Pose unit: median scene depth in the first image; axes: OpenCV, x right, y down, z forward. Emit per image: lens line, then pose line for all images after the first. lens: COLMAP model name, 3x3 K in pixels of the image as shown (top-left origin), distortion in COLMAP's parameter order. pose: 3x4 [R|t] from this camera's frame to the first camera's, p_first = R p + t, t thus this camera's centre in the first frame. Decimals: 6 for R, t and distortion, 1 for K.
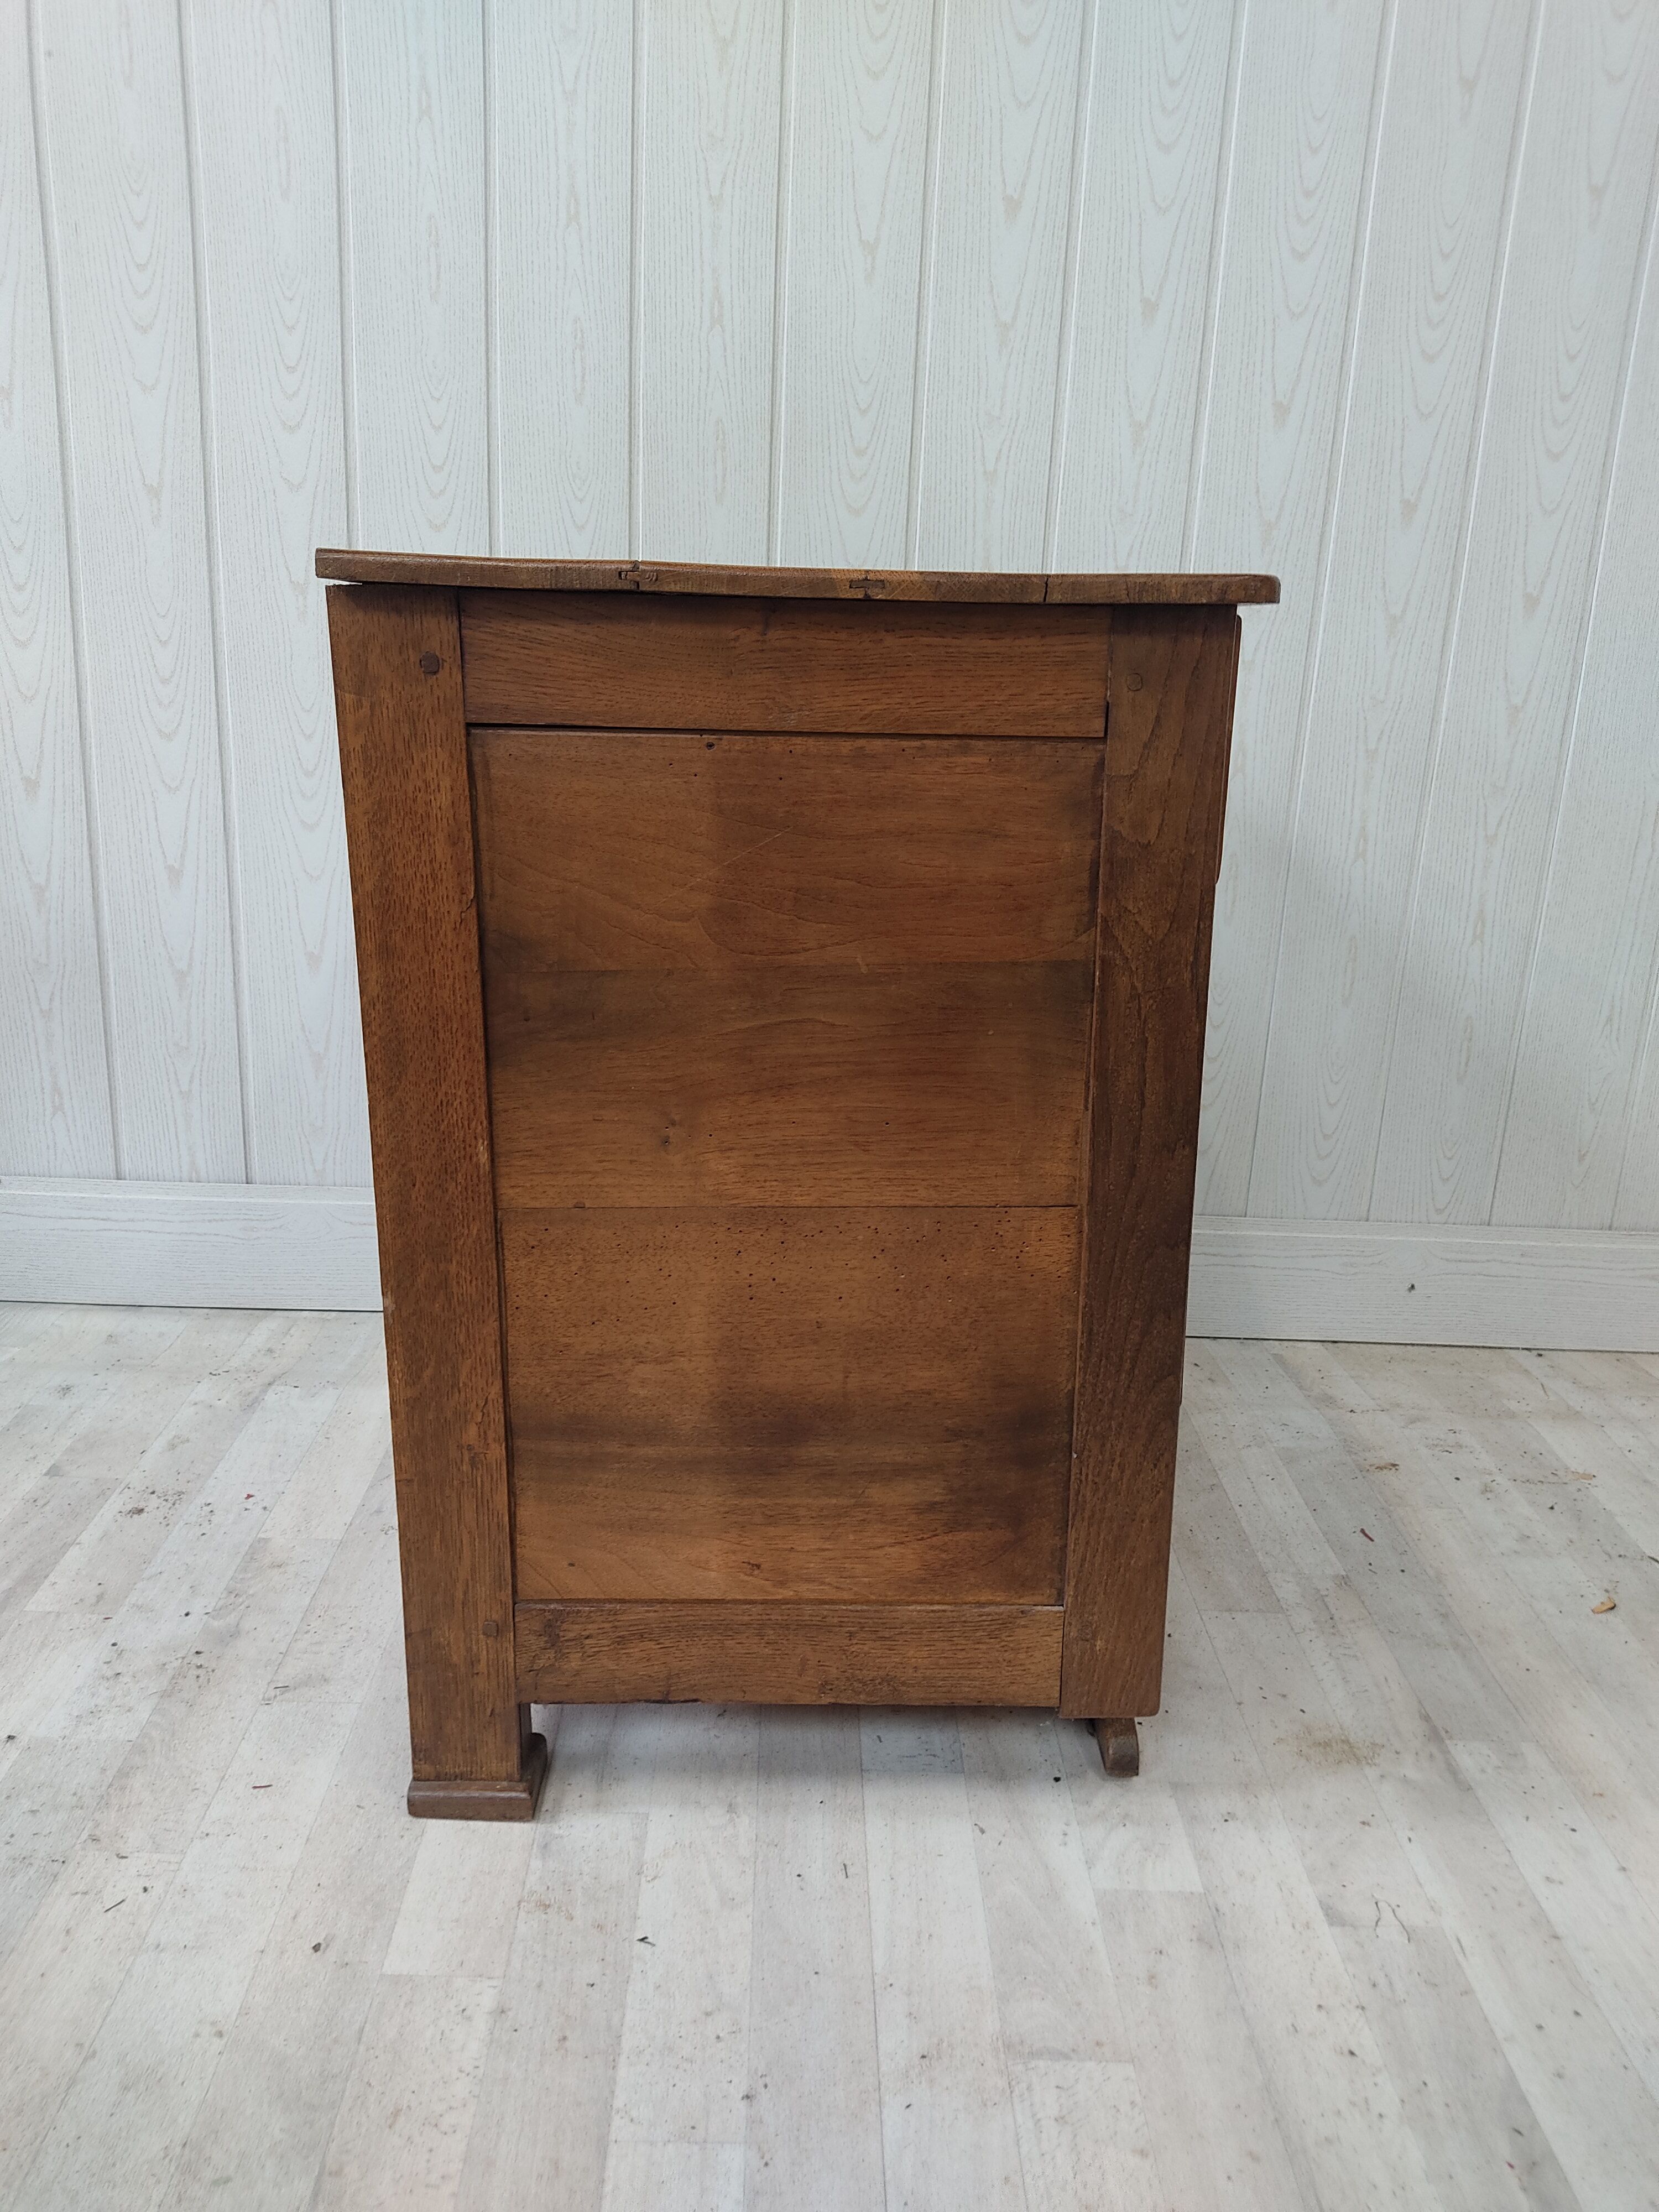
lens RADIAL K [[1688.6, 0, 843.3], [0, 1688.6, 1134.9], [0, 0, 1]] dist [0.004116, -0.022130]
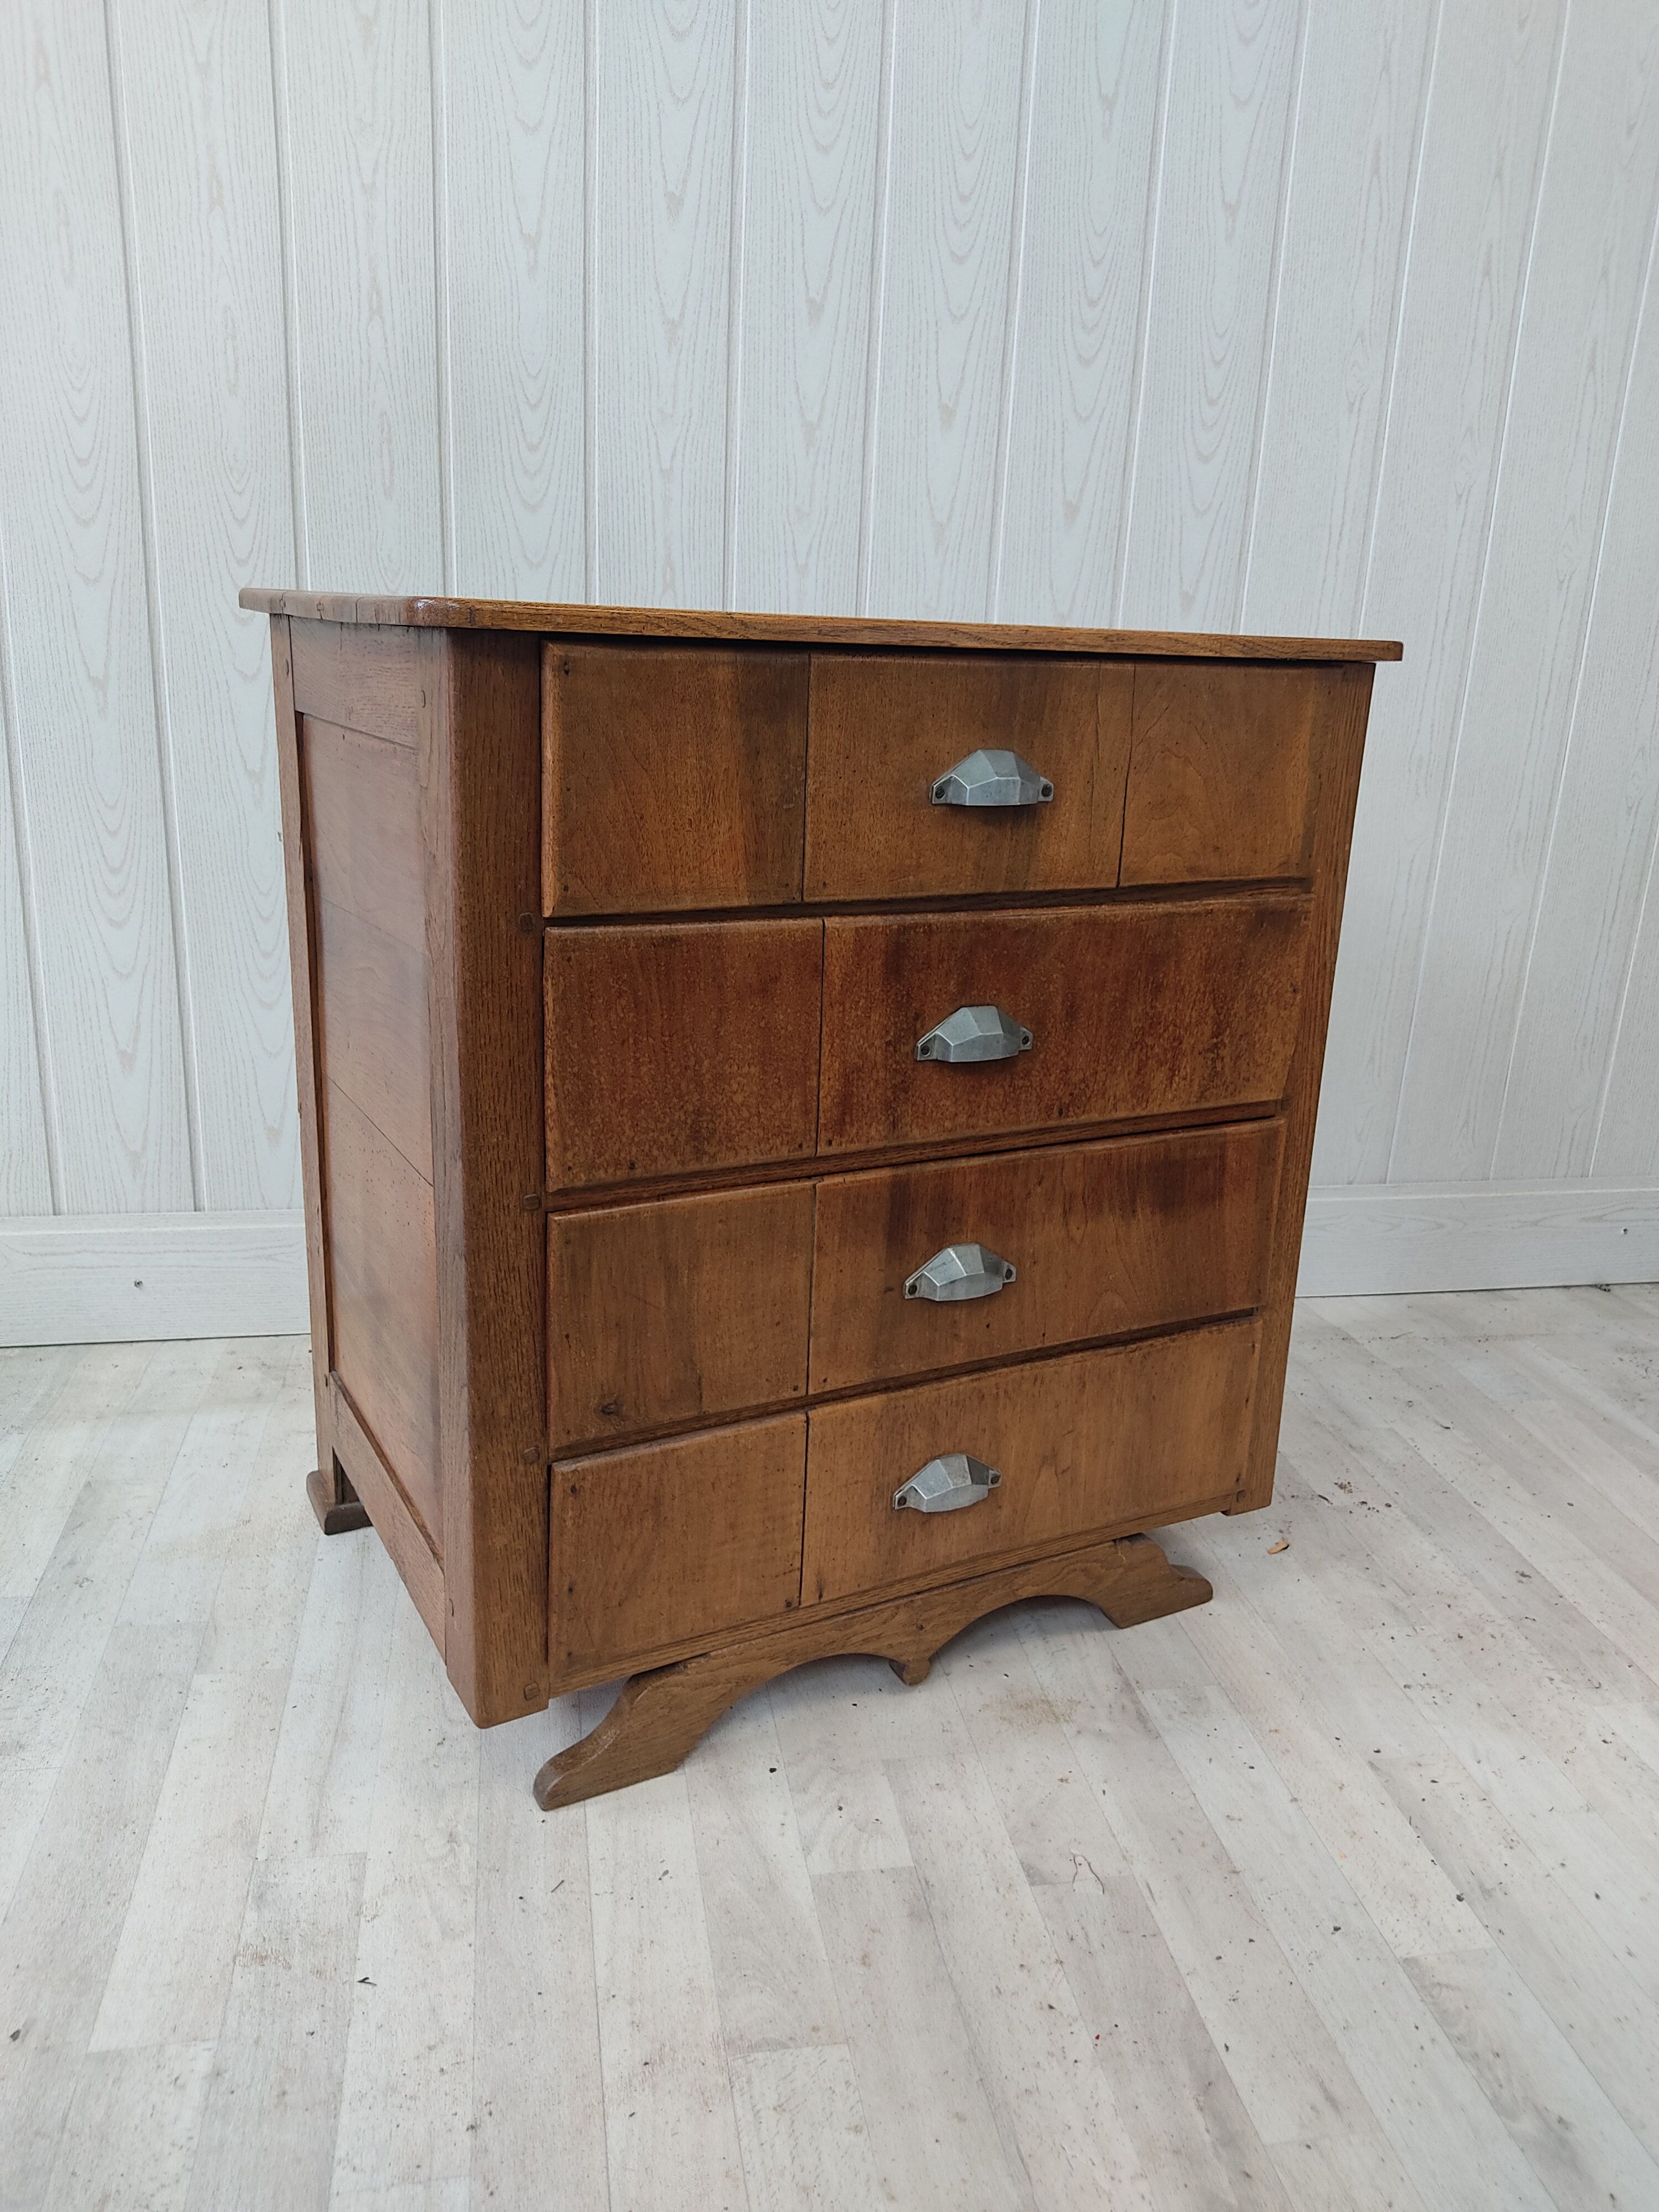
lens RADIAL K [[1688.6, 0, 855.7], [0, 1688.6, 1123.9], [0, 0, 1]] dist [0.004116, -0.022130]
pose [[0.986418, -0.048220, 0.157018, 0.022865], [0.044369, 0.998624, 0.027940, -0.028868], [-0.158150, -0.020594, 0.987200, -0.014685]]
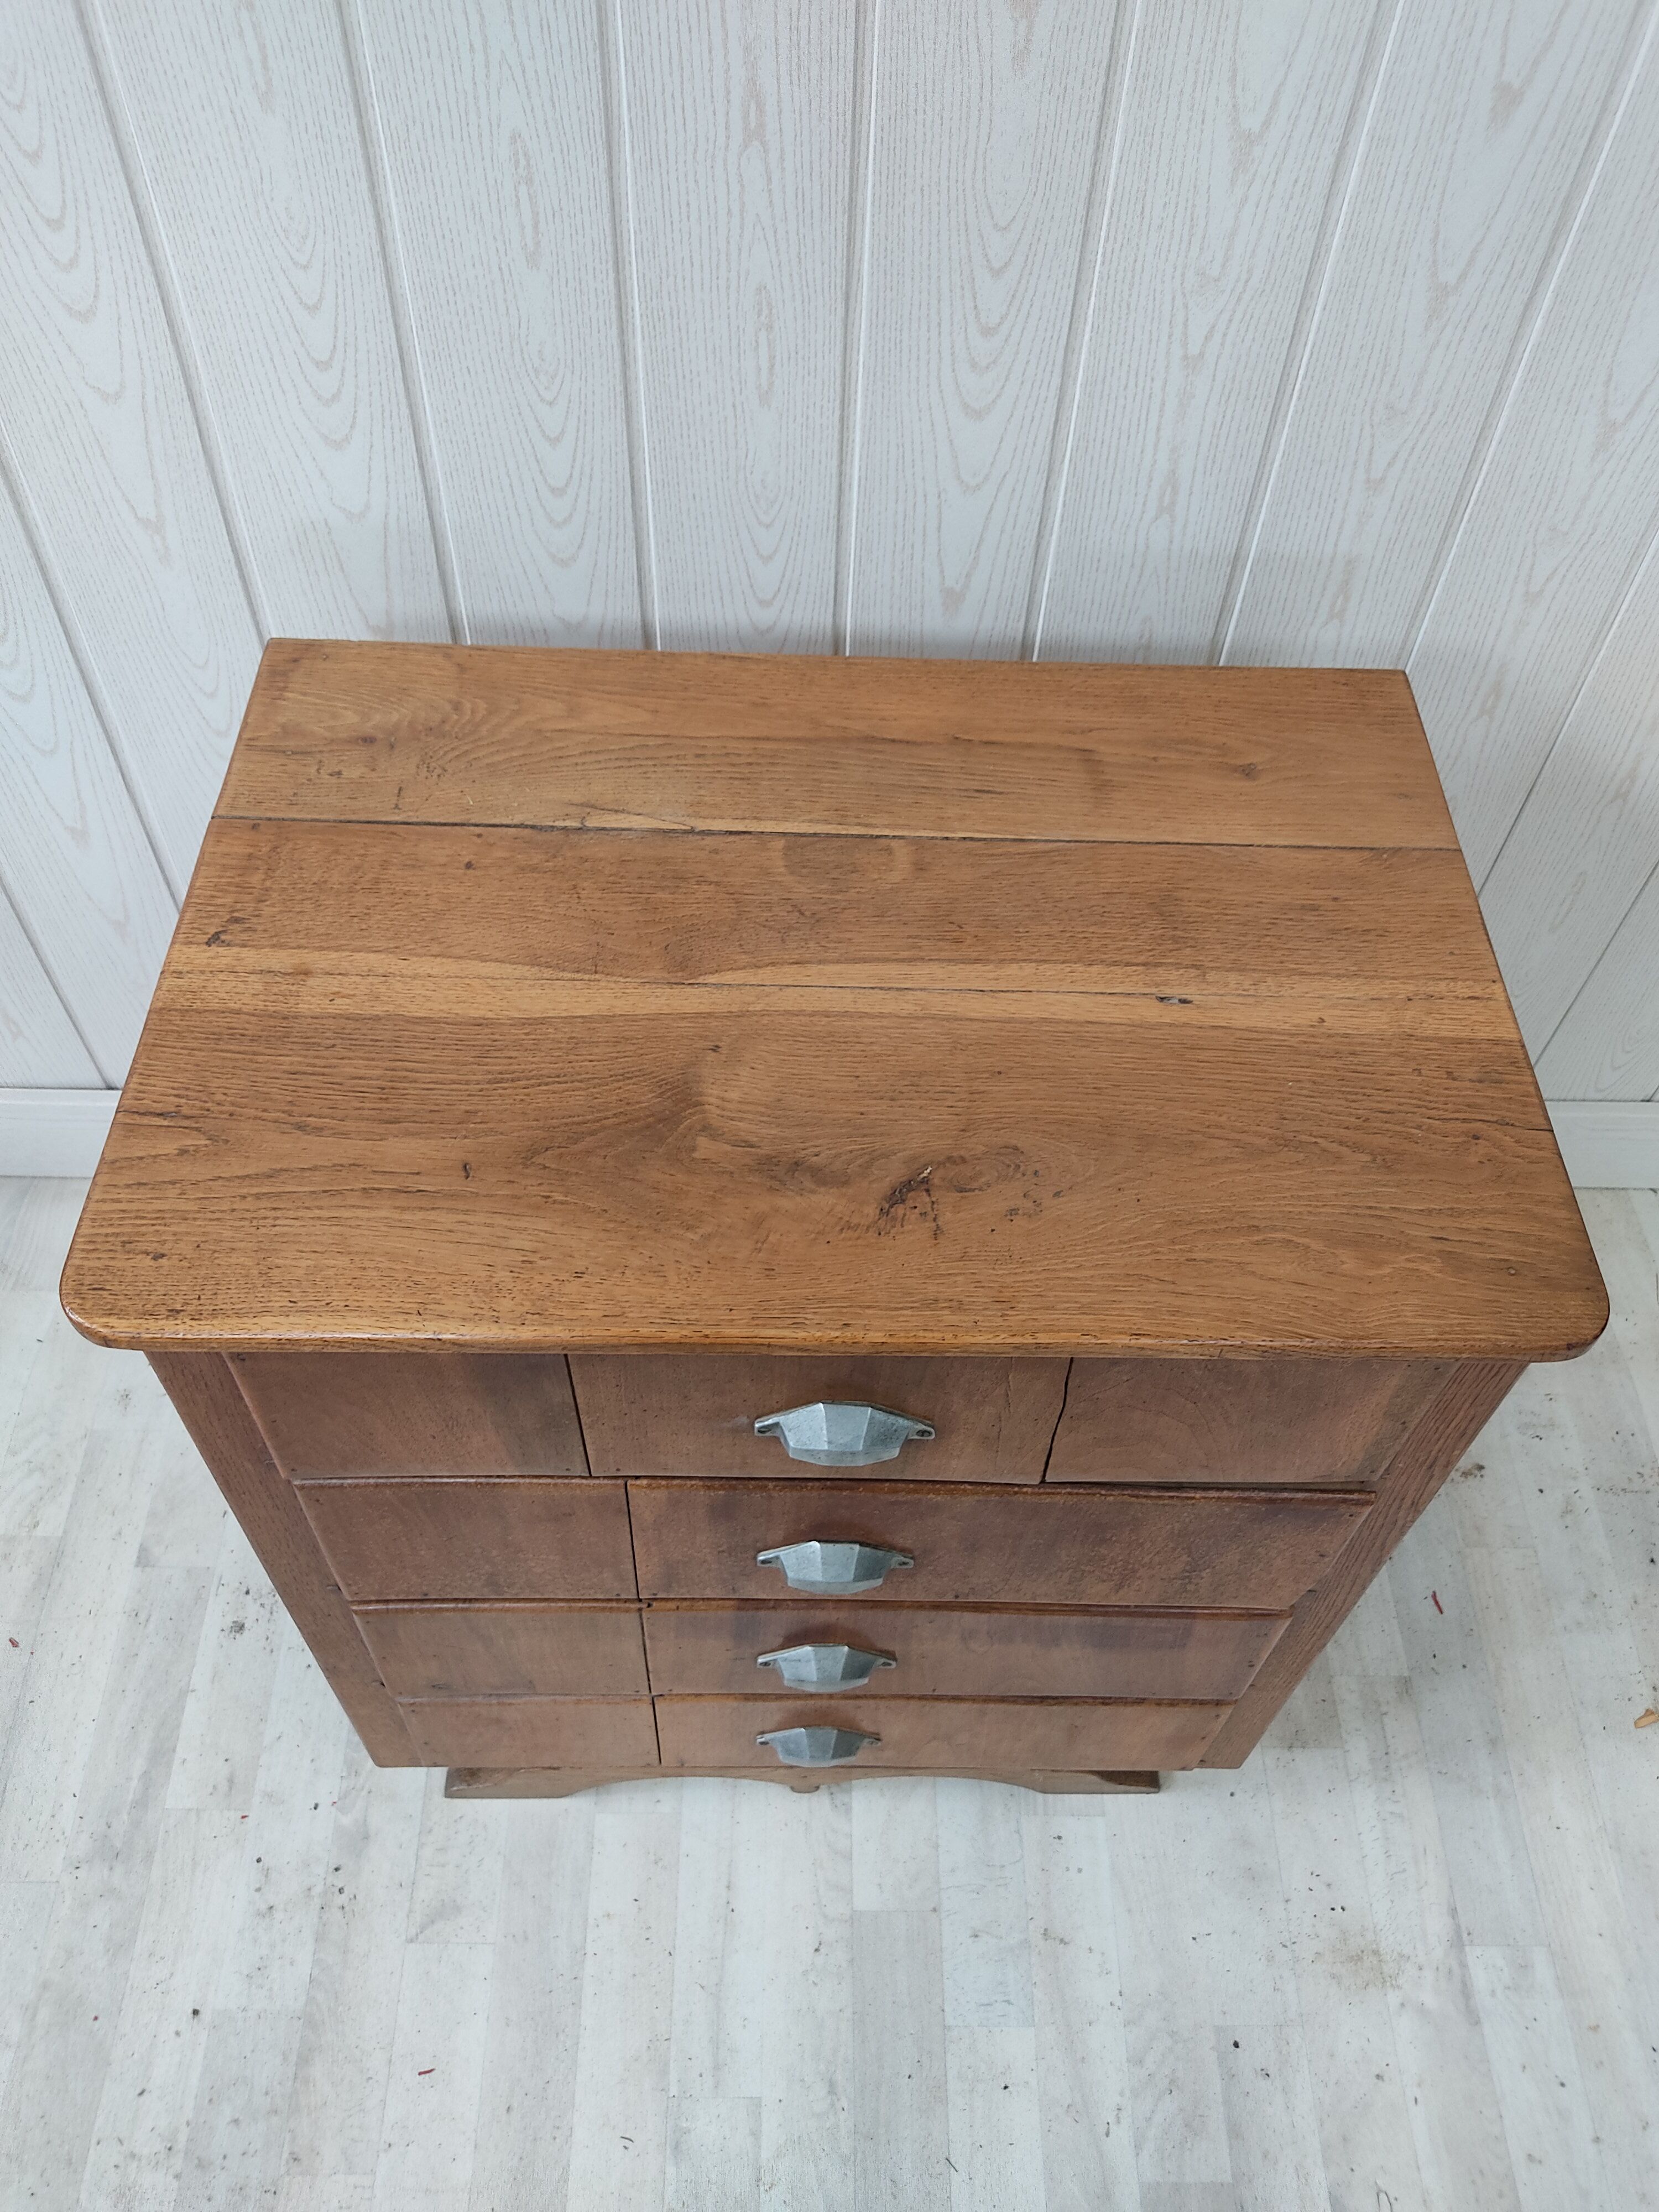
lens RADIAL K [[1688.6, 0, 849.6], [0, 1688.6, 1109.6], [0, 0, 1]] dist [0.004116, -0.022130]
pose [[0.999832, 0.010375, -0.015135, -0.029816], [0.000933, 0.795006, 0.606600, -0.570464], [0.018325, -0.606512, 0.794863, 0.334449]]
